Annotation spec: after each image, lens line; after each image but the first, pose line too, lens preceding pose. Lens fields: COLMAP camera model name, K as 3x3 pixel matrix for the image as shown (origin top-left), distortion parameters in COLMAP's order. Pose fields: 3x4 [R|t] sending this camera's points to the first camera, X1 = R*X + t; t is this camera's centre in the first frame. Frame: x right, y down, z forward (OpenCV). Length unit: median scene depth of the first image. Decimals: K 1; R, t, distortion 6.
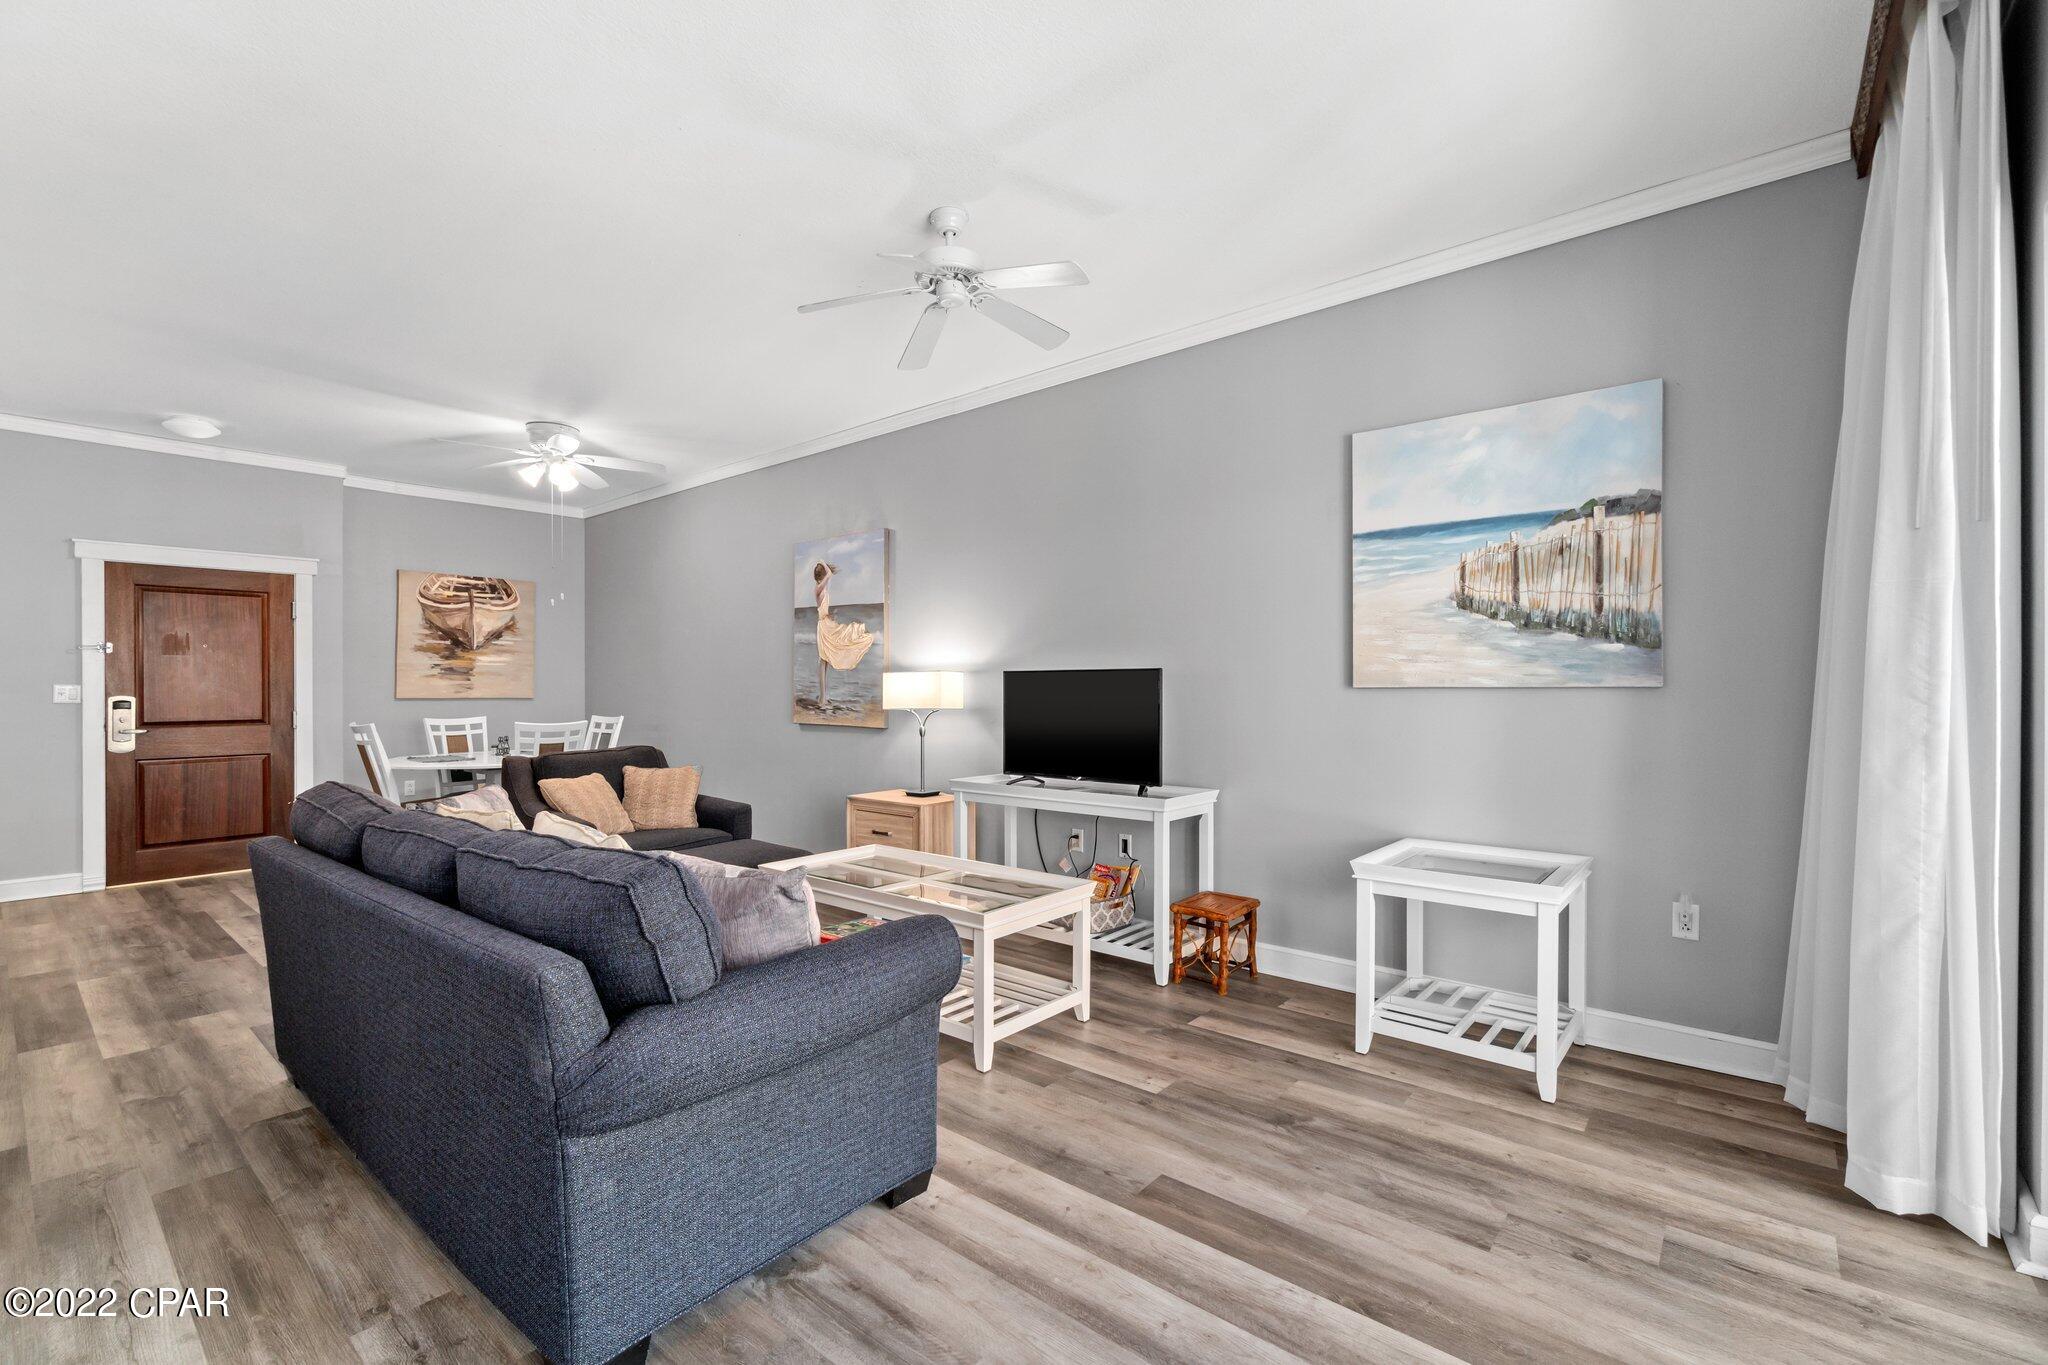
lens RADIAL K [[883.1, 0, 1032.5], [0, 883.1, 687.6], [0, 0, 1]] dist [-0.004502, 0.001849]
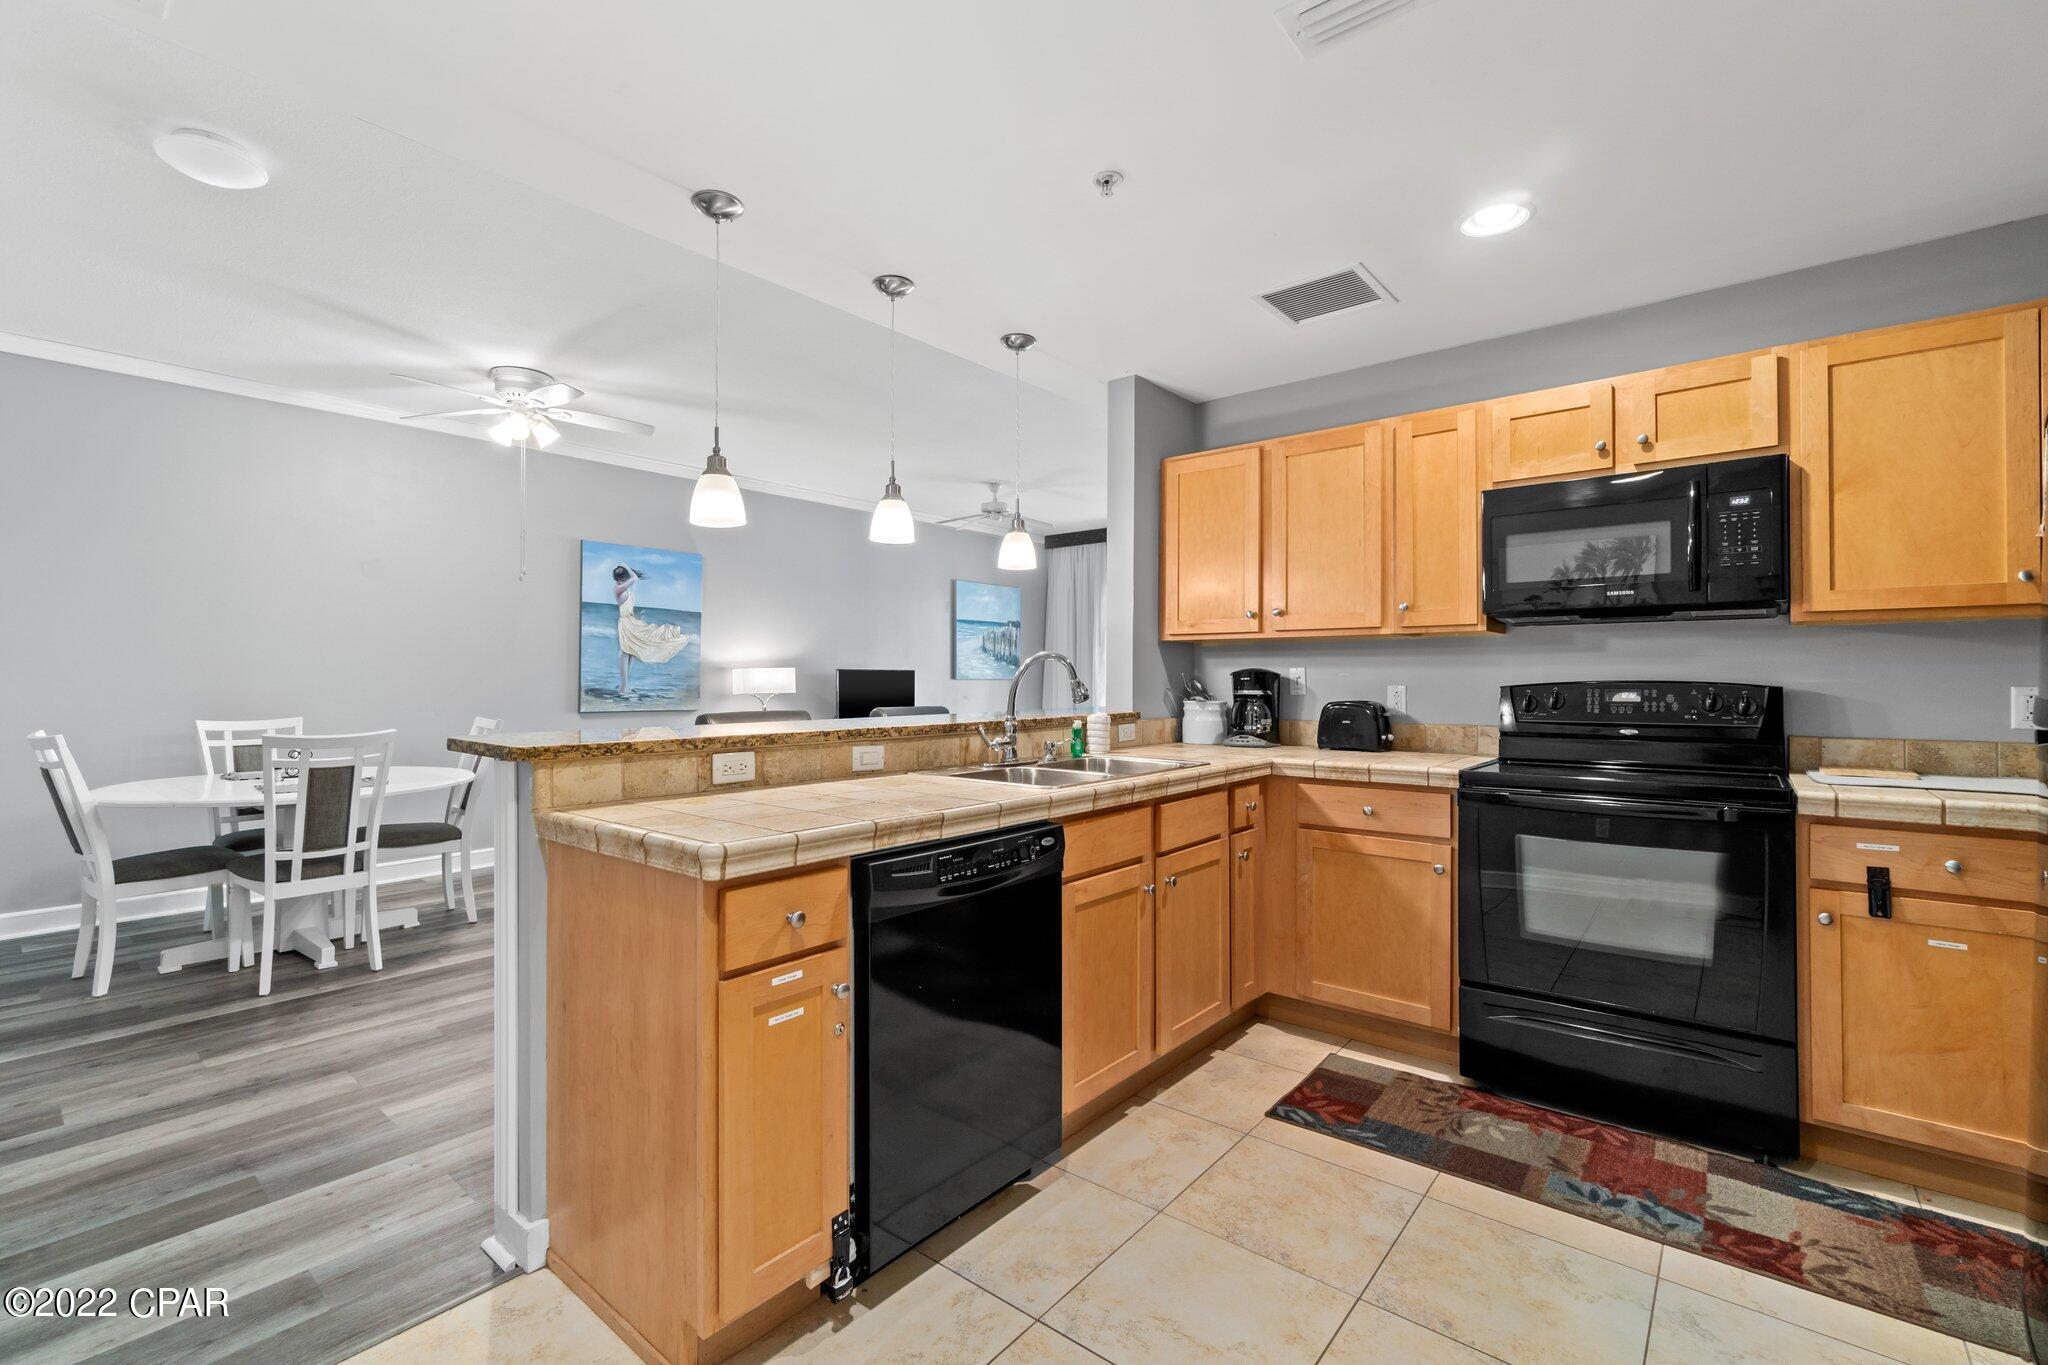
lens RADIAL K [[883.1, 0, 1034.0], [0, 883.1, 671.0], [0, 0, 1]] dist [-0.004502, 0.001849]
pose [[-0.014342, 0.011749, 0.999828, -1.367214], [-0.000259, 0.999931, -0.011753, 0.004035], [-0.999897, -0.000427, -0.014338, 0.499572]]
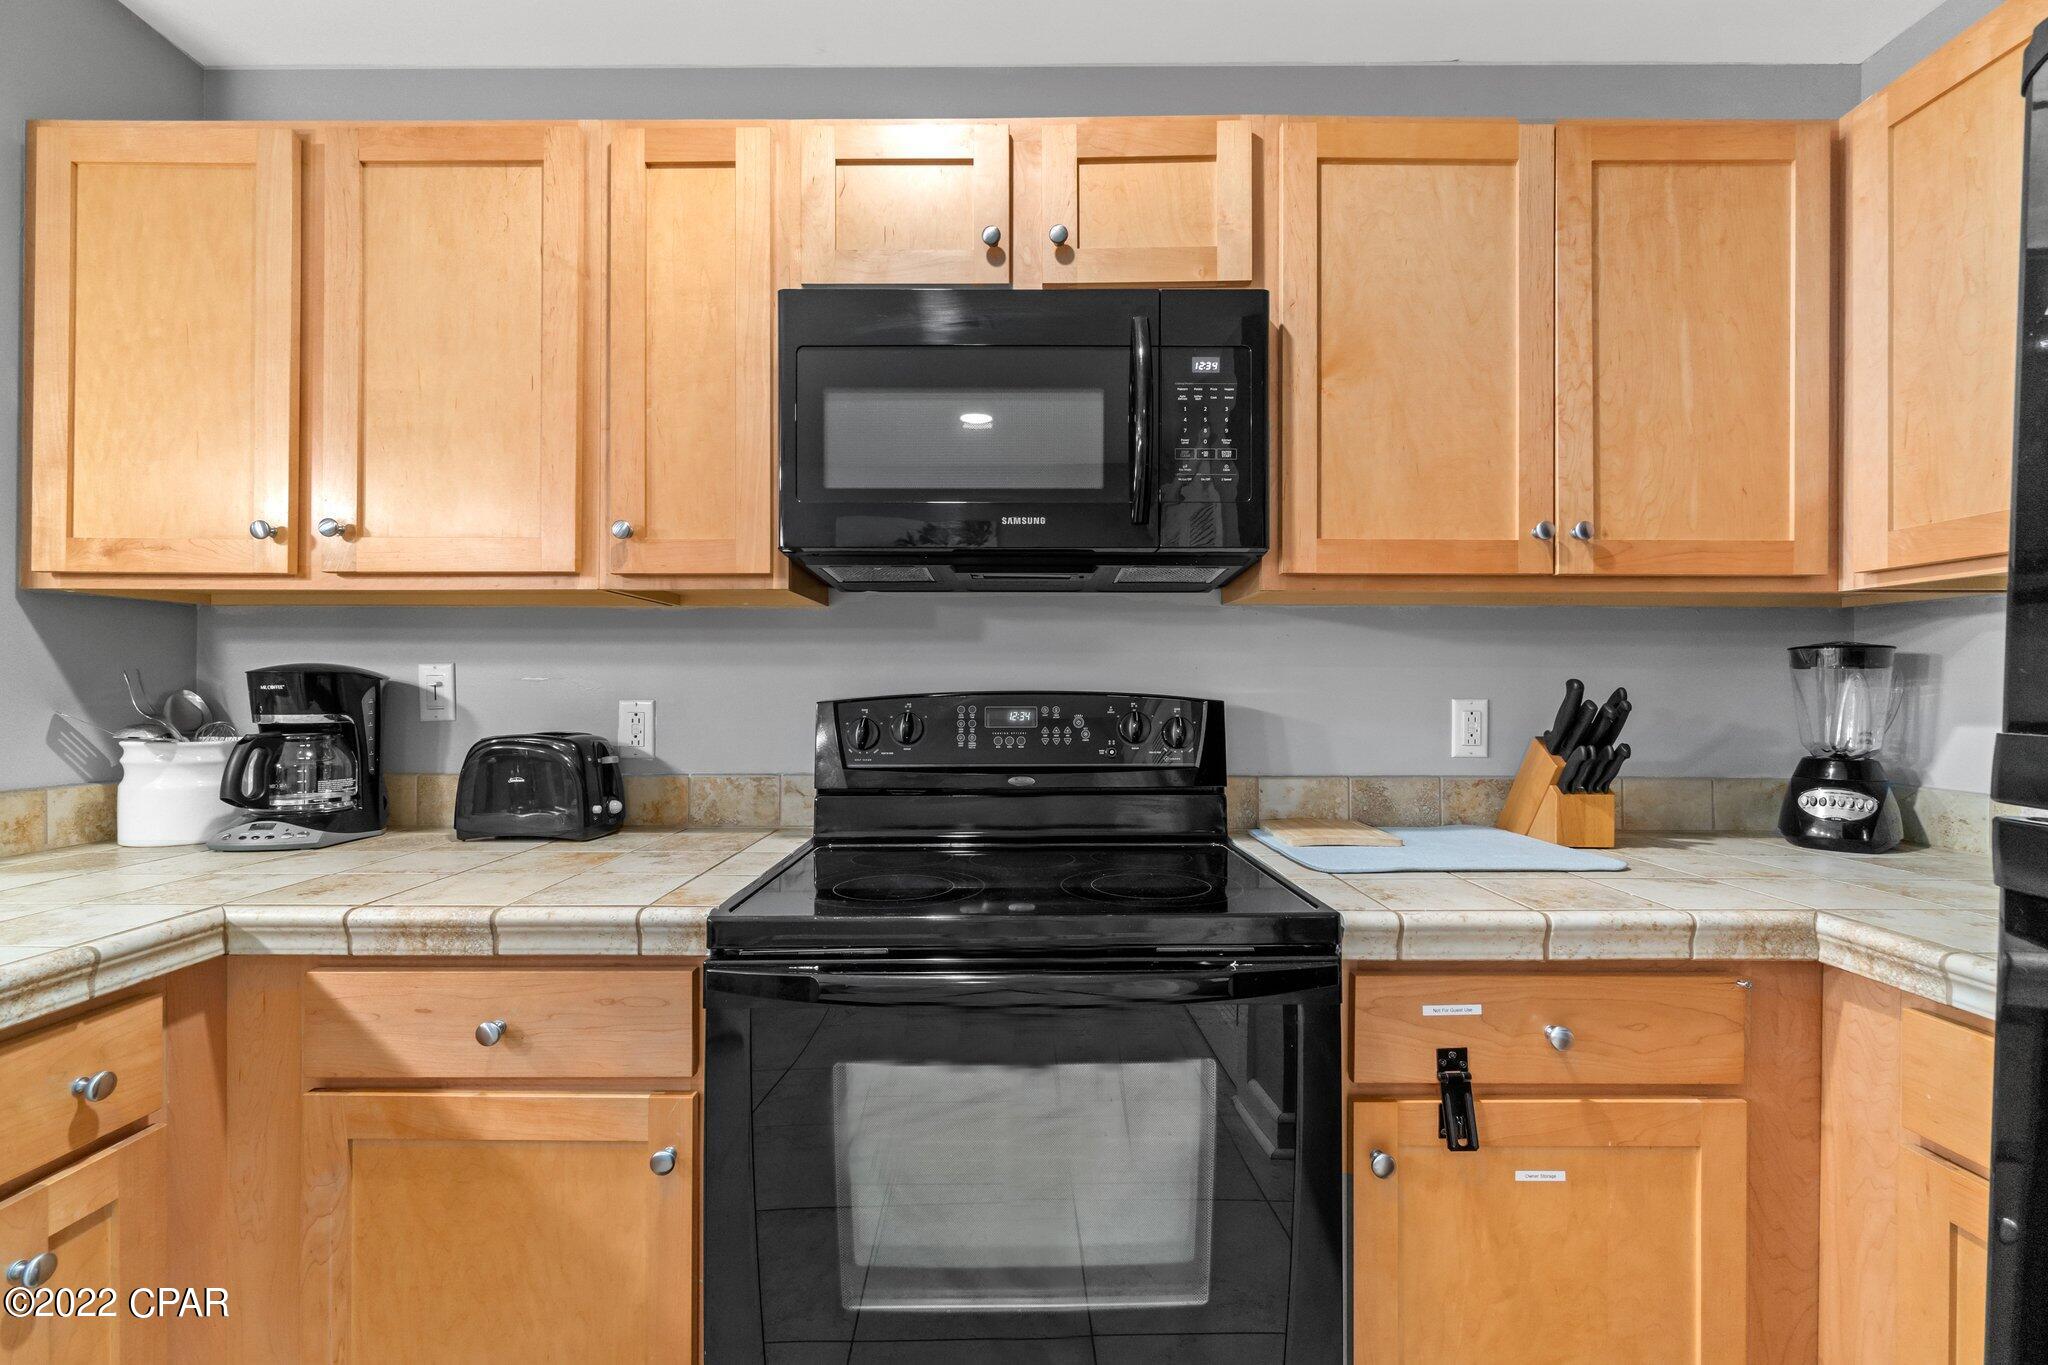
lens RADIAL K [[883.1, 0, 1020.6], [0, 883.1, 686.5], [0, 0, 1]] dist [-0.004502, 0.001849]
pose [[-0.640336, 0.002456, 0.768091, -1.089077], [0.000788, 0.999996, -0.002540, 0.002807], [-0.768094, -0.001021, -0.640336, 0.336664]]
